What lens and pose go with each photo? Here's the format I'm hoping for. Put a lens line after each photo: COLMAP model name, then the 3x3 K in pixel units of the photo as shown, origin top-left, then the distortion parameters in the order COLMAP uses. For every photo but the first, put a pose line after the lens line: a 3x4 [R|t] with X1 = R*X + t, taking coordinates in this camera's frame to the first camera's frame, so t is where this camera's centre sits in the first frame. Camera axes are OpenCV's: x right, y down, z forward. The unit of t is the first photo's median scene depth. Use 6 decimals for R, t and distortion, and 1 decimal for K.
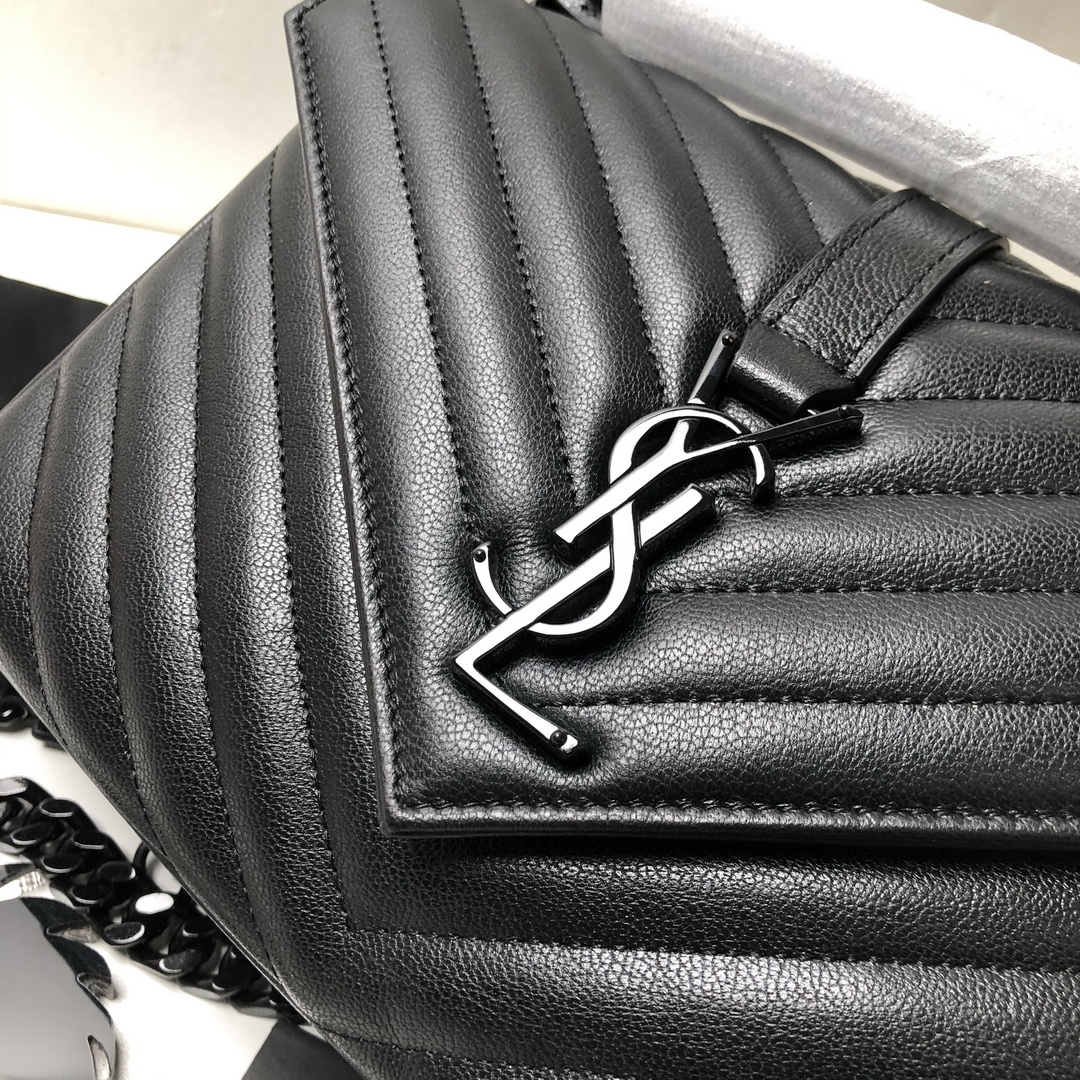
lens RADIAL K [[1156.4, 0, 534.9], [0, 1156.4, 543.5], [0, 0, 1]] dist [0.008766, 0.000000]
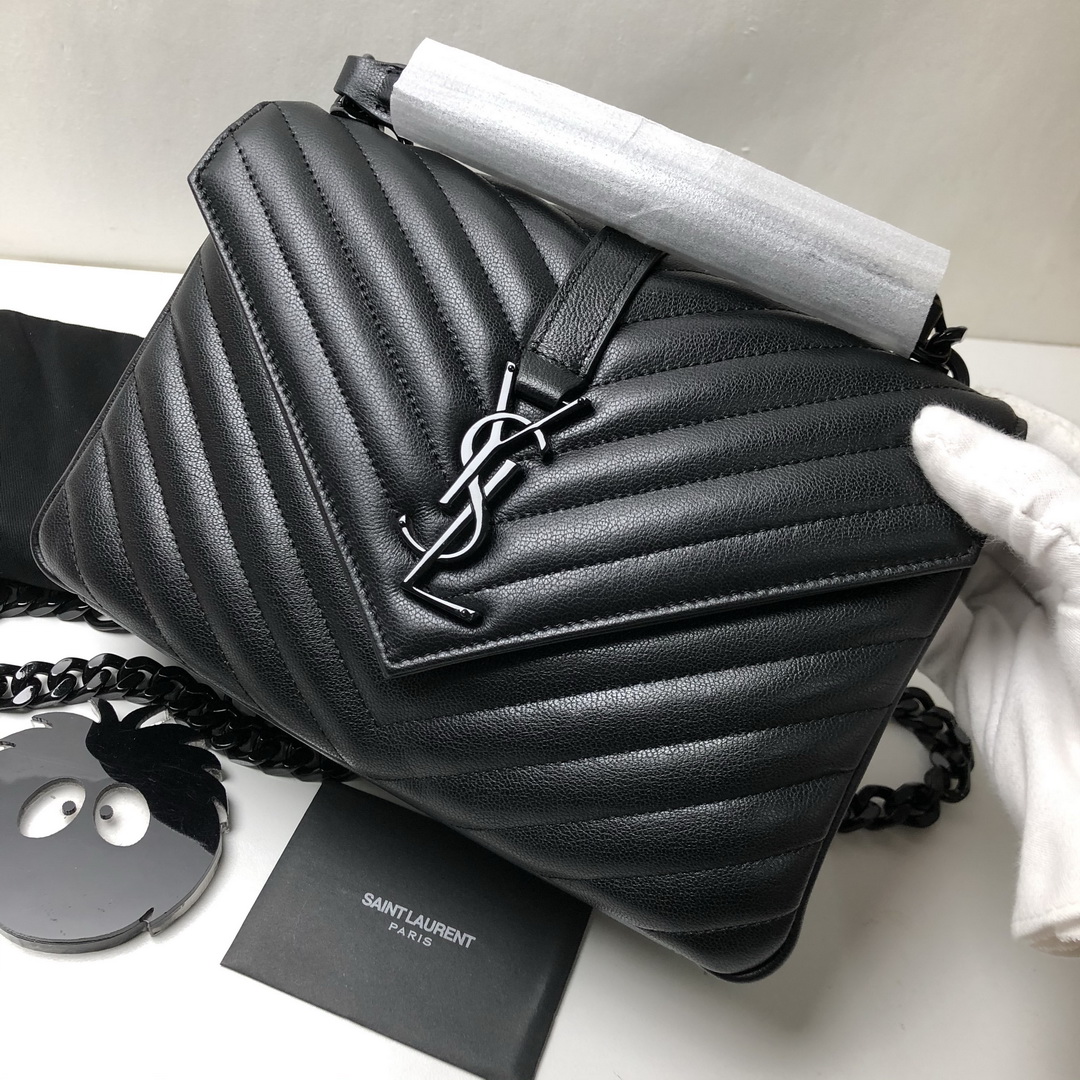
lens RADIAL K [[1156.4, 0, 545.0], [0, 1156.4, 533.0], [0, 0, 1]] dist [0.008766, 0.000000]
pose [[0.973806, -0.218115, 0.064245, 0.050994], [0.199373, 0.954918, 0.219961, -0.321602], [-0.109325, -0.201391, 0.973391, -0.783352]]
